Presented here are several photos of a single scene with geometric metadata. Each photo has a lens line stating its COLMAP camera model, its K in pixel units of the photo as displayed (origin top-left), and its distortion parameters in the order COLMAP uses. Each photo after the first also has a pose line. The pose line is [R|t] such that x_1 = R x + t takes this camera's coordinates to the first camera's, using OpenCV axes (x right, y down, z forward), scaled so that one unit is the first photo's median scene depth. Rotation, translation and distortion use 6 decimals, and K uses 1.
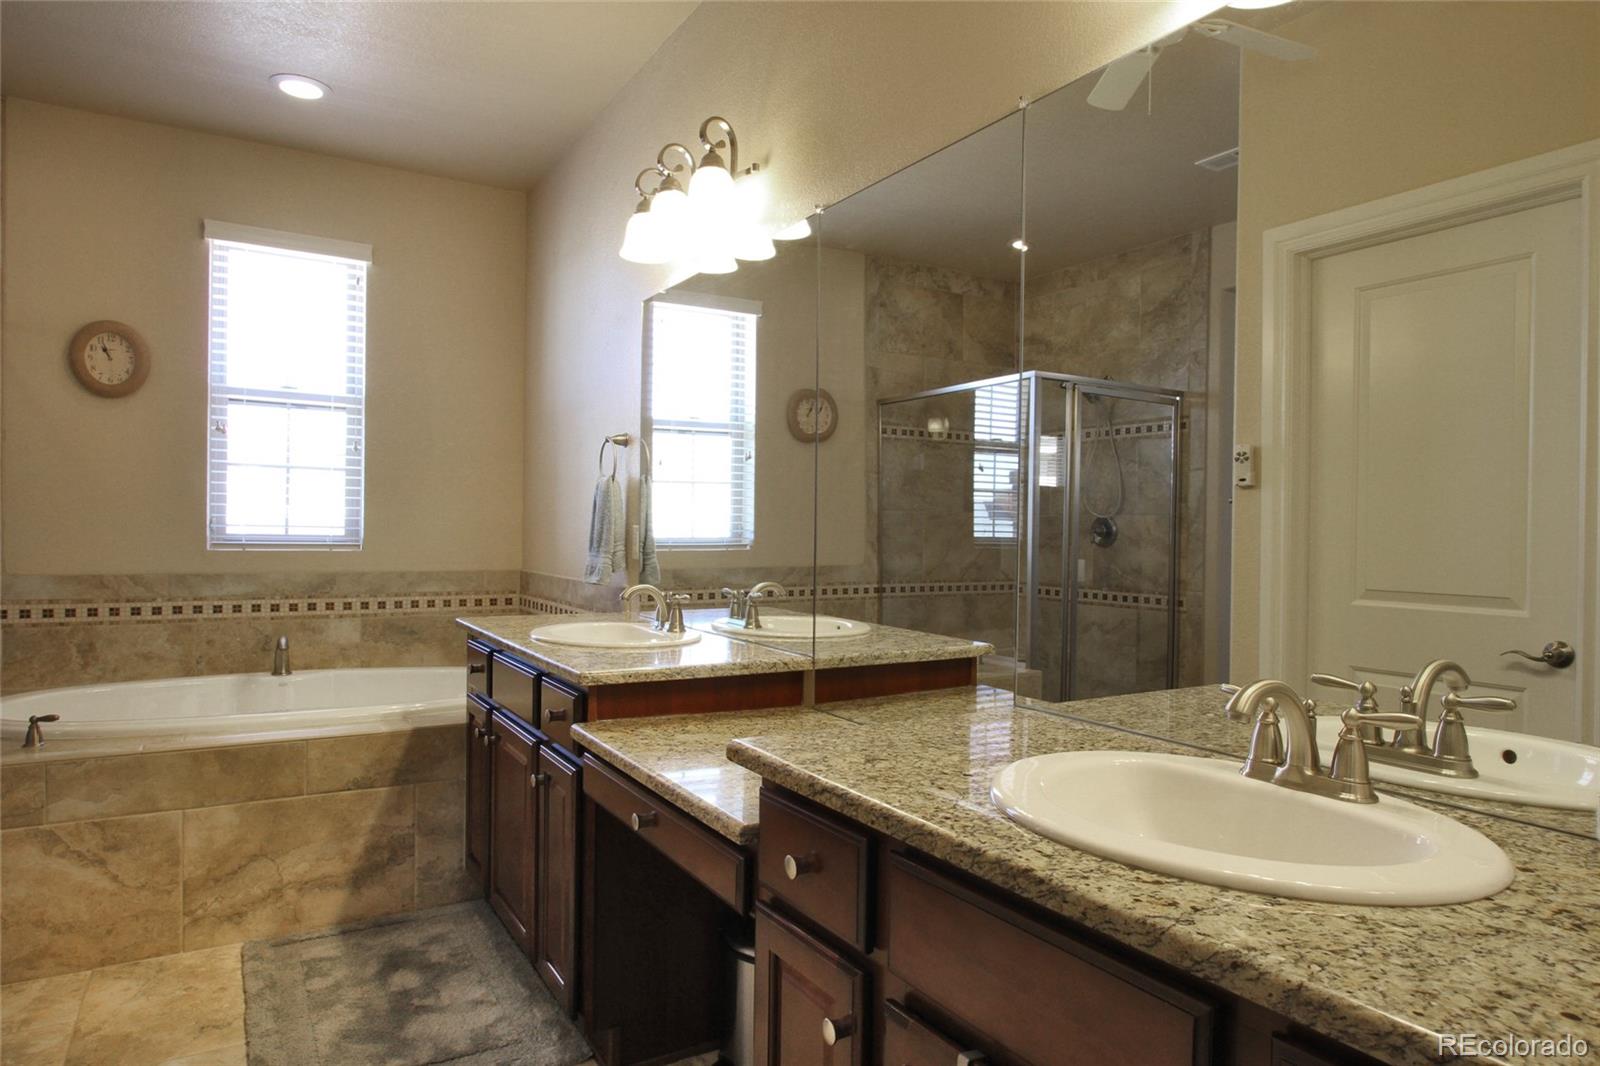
lens RADIAL K [[953.8, 0, 794.2], [0, 953.8, 533.7], [0, 0, 1]] dist [-0.007740, 0.002626]
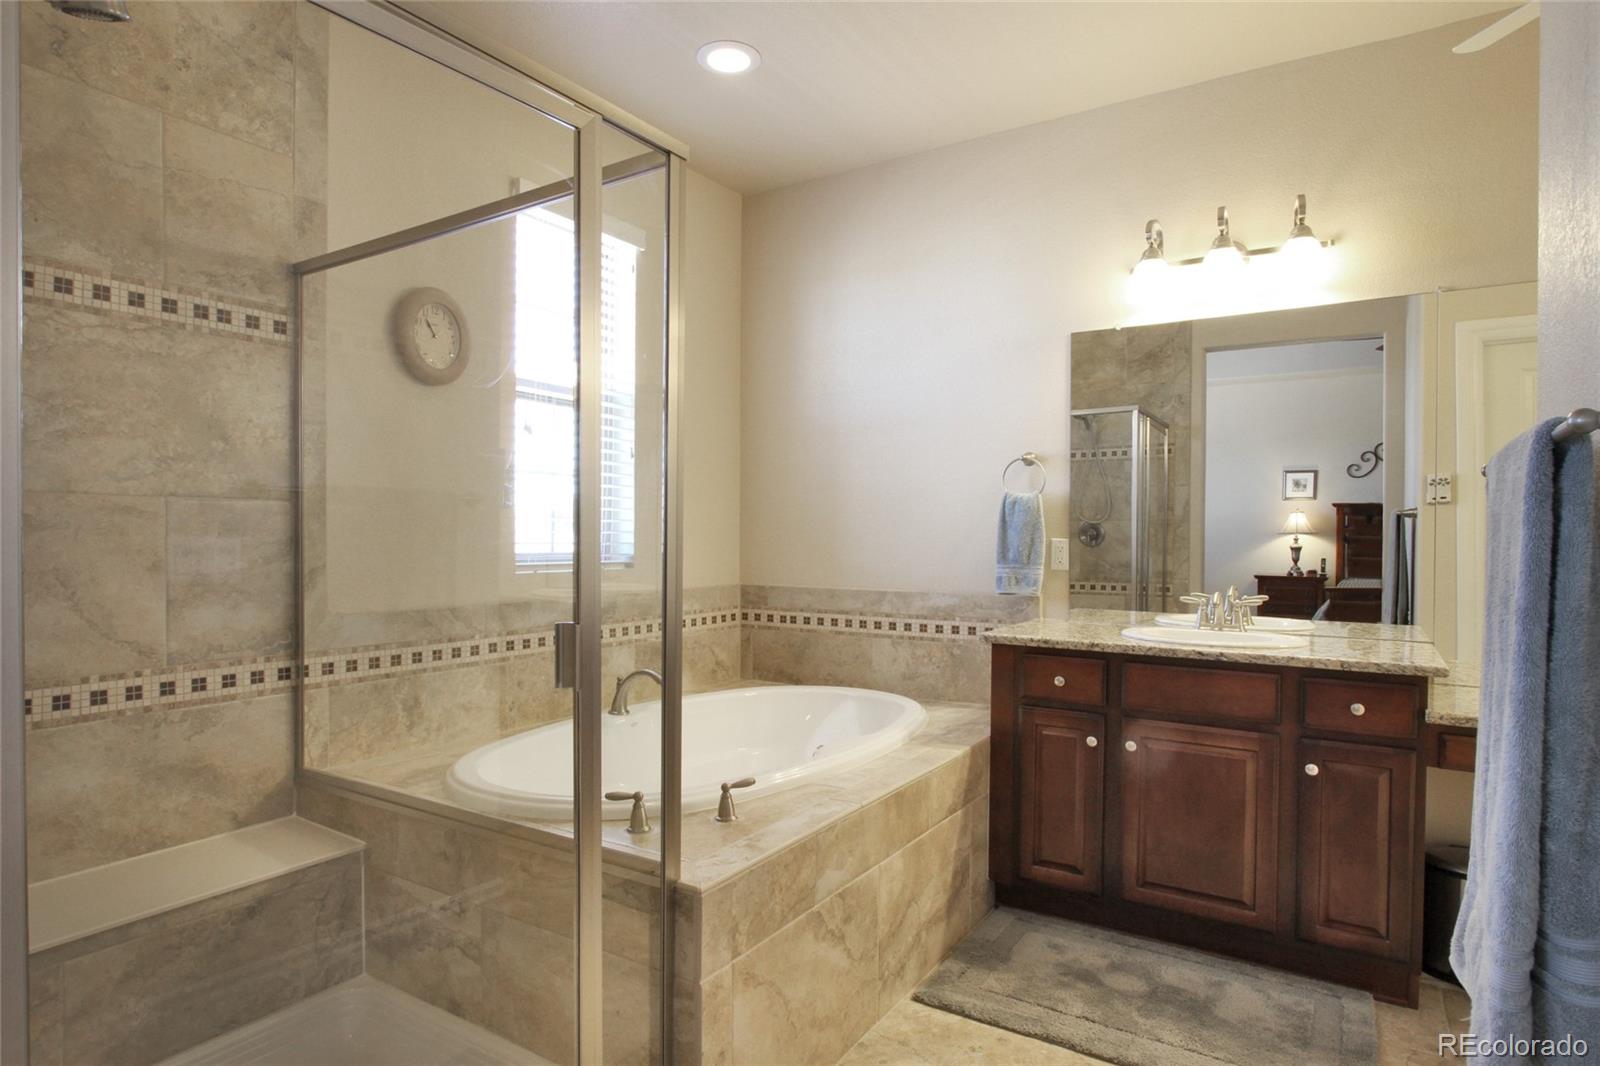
lens RADIAL K [[893.3, 0, 799.9], [0, 893.3, 530.1], [0, 0, 1]] dist [-0.020198, 0.002112]
pose [[0.896138, -0.012228, 0.443607, -0.772816], [0.014418, 0.999895, -0.001566, -0.016546], [-0.443542, 0.007799, 0.896220, 0.199969]]
